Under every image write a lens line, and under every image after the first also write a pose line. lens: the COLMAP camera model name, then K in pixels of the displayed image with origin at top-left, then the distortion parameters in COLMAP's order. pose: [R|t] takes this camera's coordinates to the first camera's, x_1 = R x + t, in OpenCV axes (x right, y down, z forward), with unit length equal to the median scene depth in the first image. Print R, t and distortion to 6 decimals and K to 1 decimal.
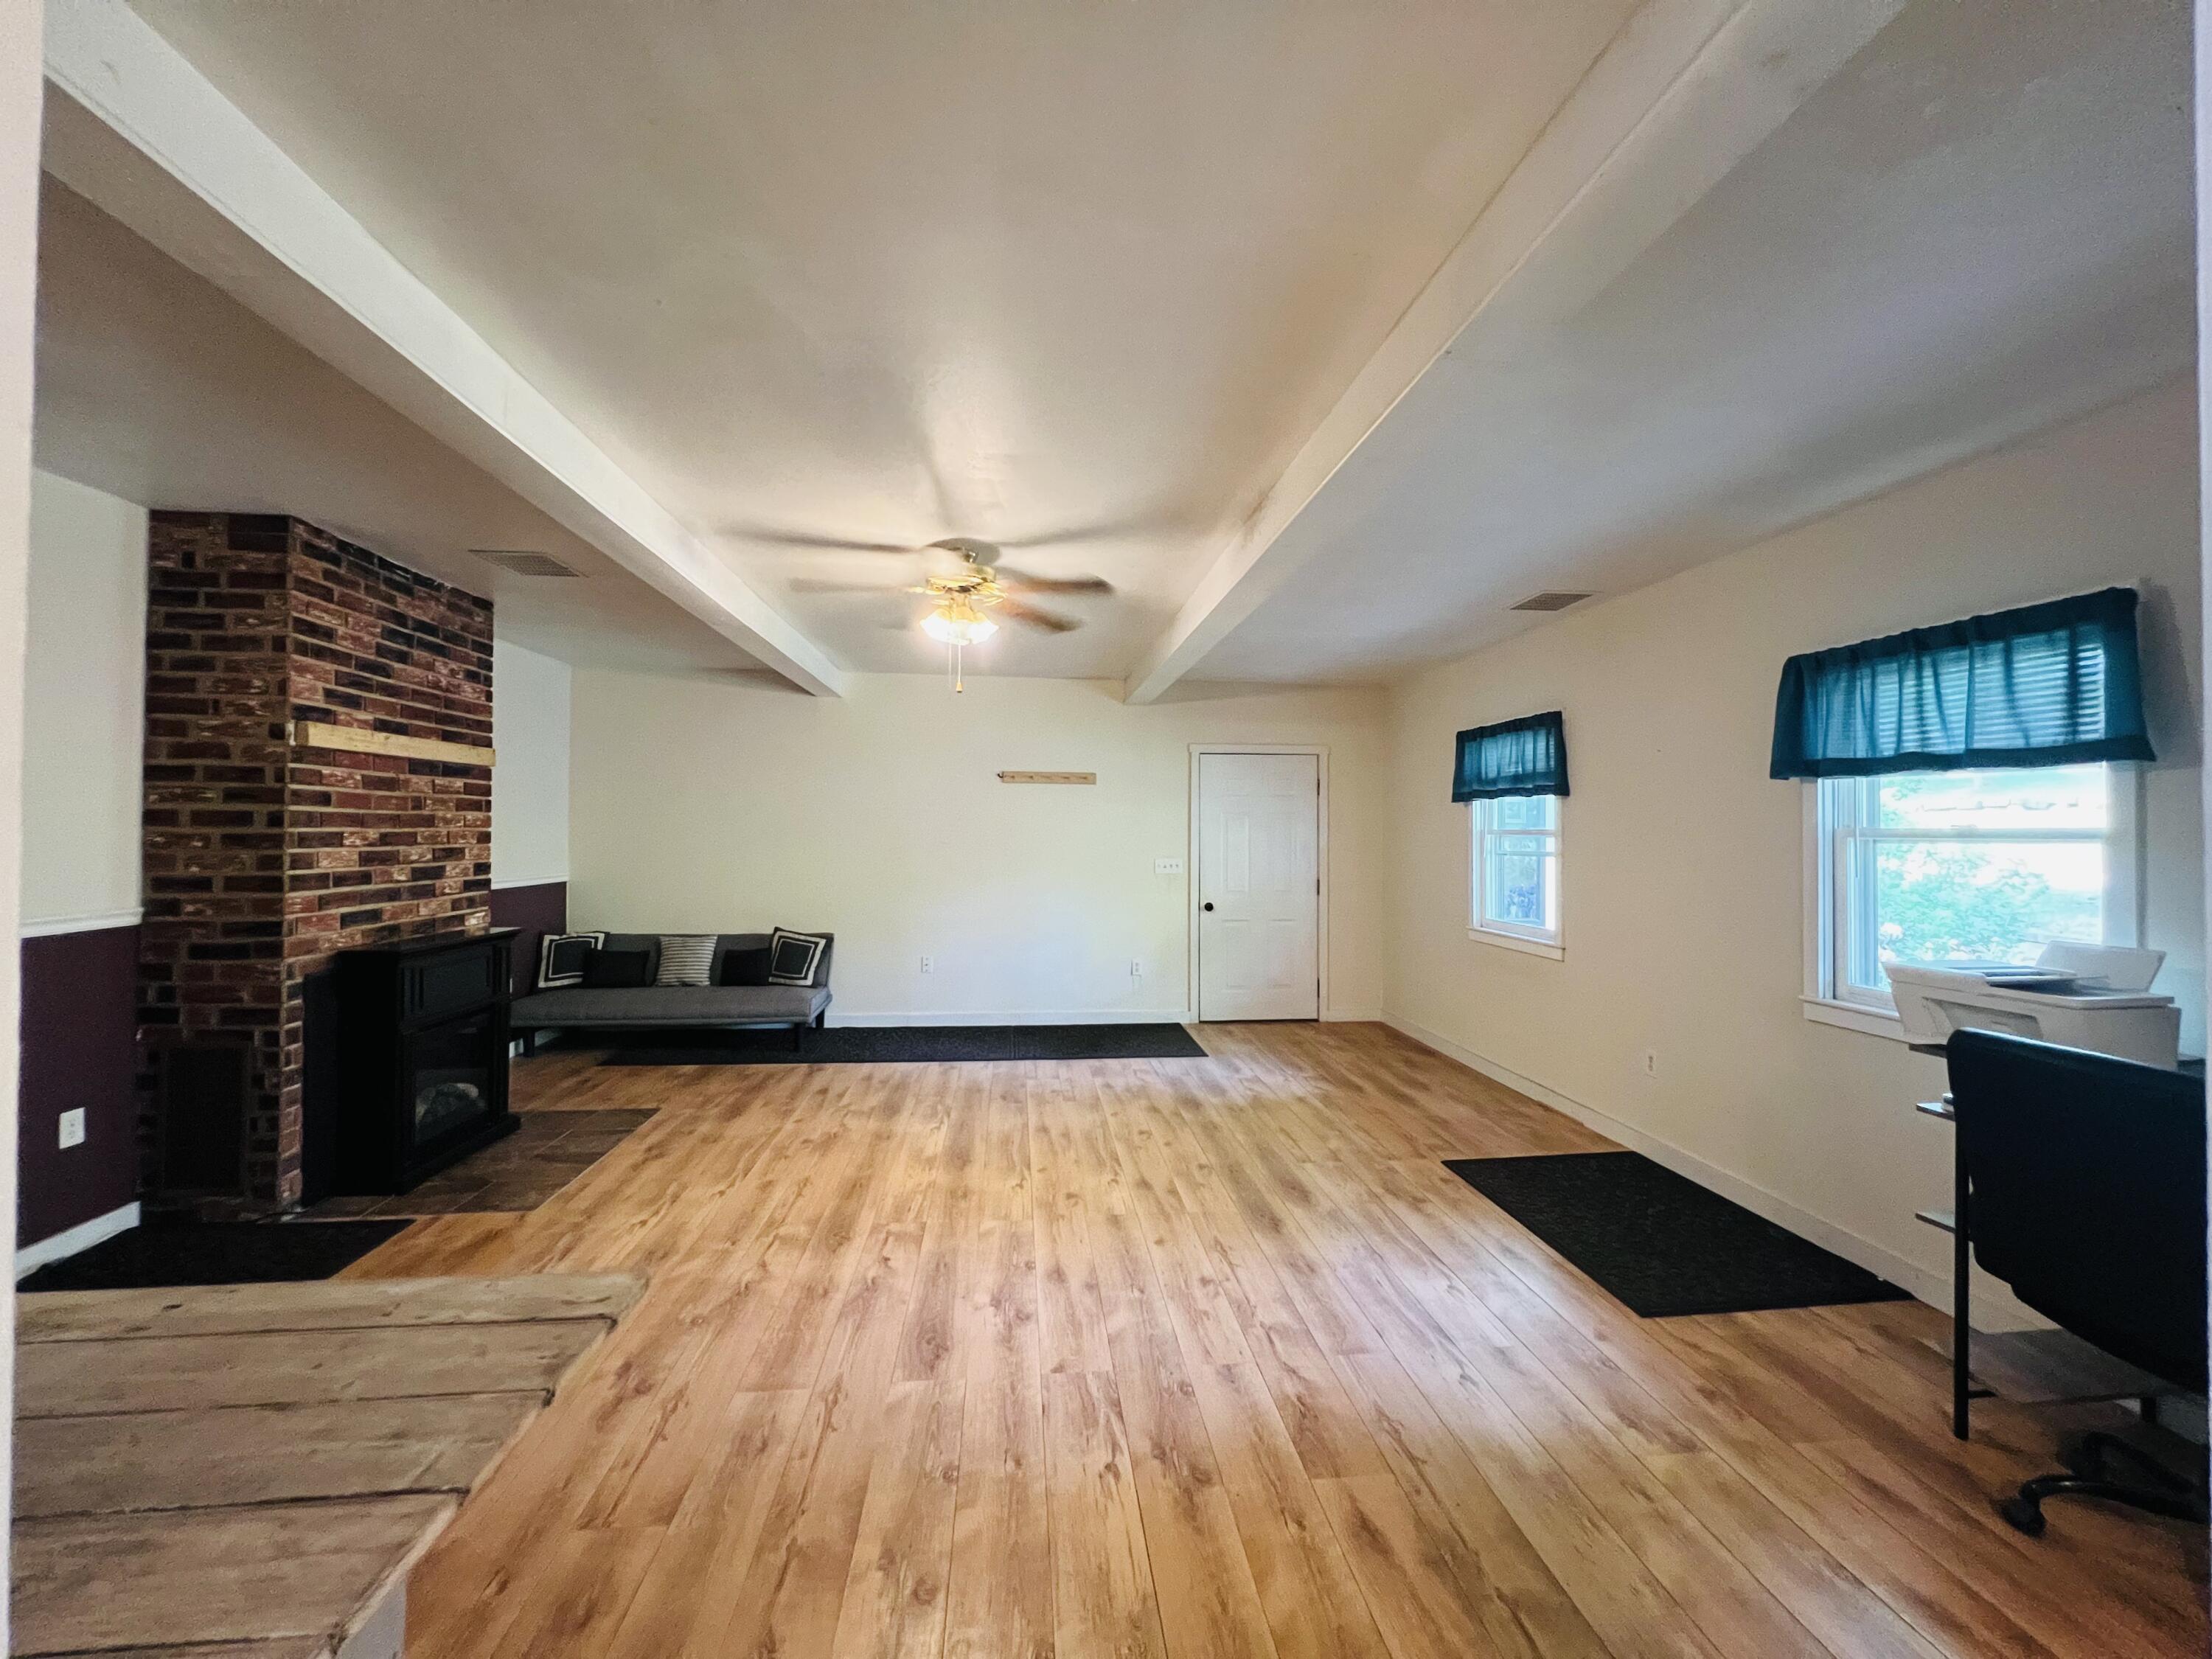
lens RADIAL K [[884.7, 0, 1104.9], [0, 884.7, 828.1], [0, 0, 1]] dist [-0.001682, 0.000163]
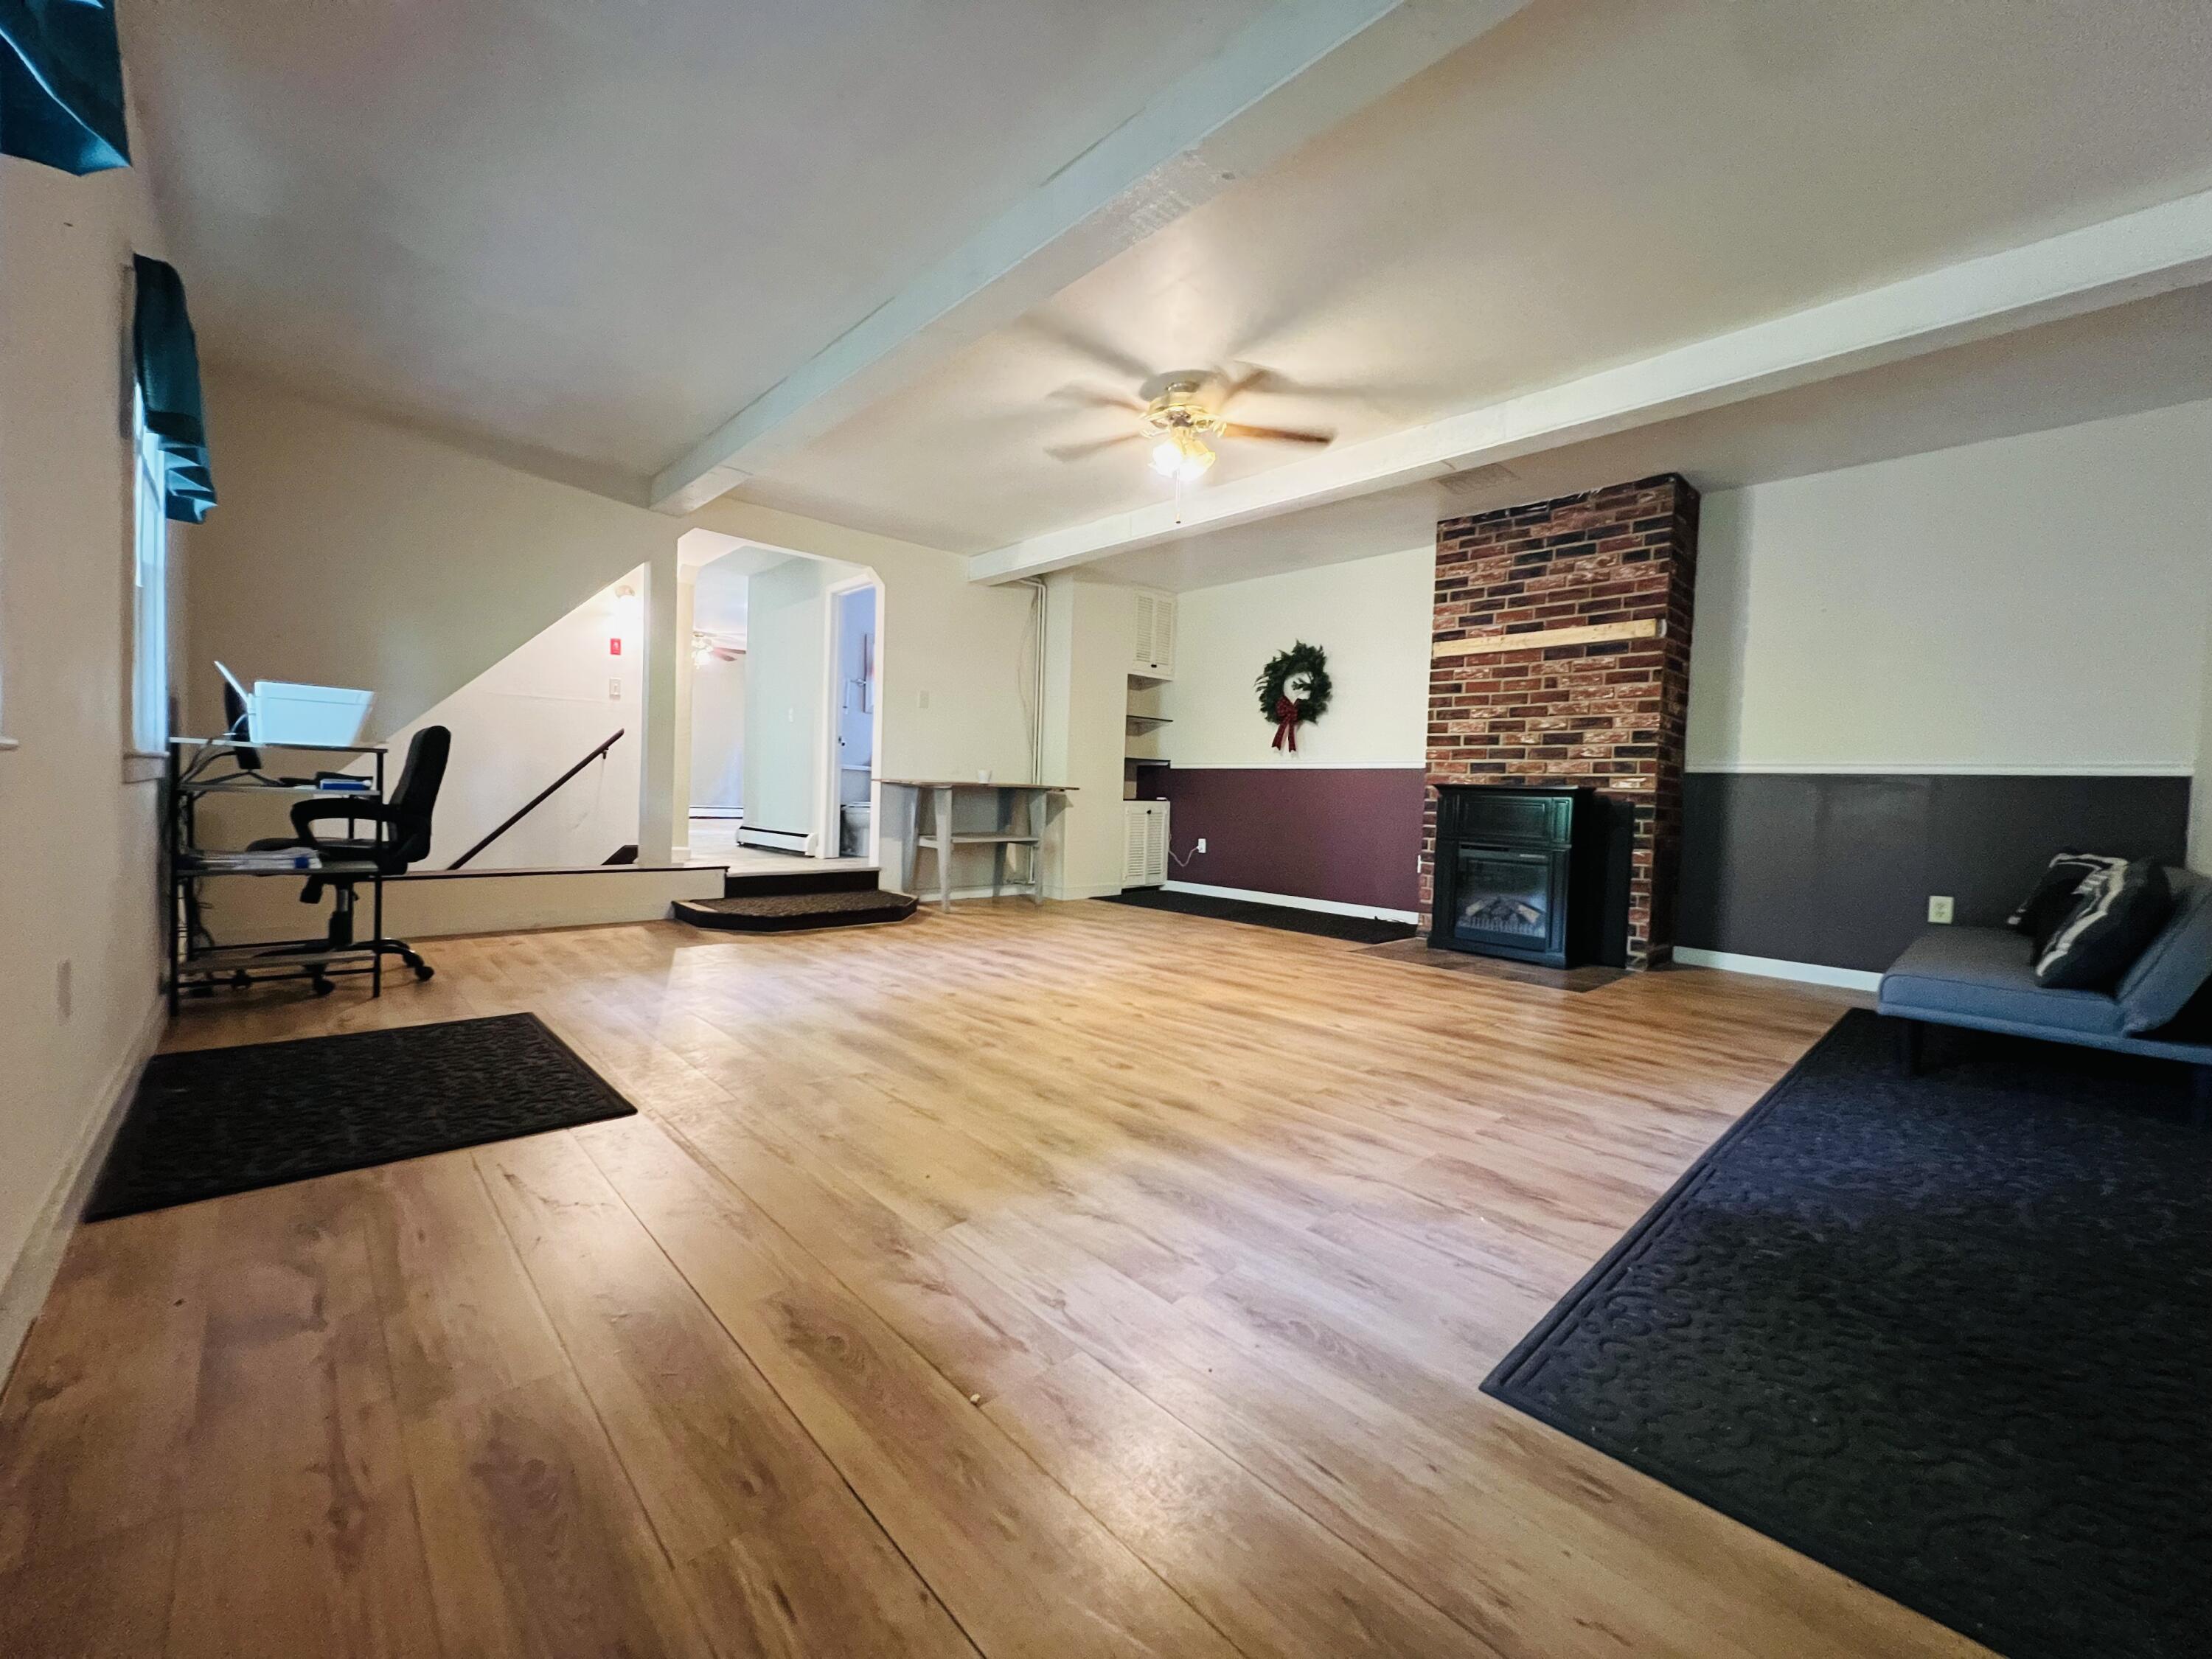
lens RADIAL K [[884.7, 0, 1103.6], [0, 884.7, 824.8], [0, 0, 1]] dist [-0.001682, 0.000163]
pose [[-0.797003, -0.011818, -0.603860, 0.487548], [-0.038618, 0.998760, 0.031423, 0.159175], [0.602740, 0.048364, -0.796471, 1.629405]]
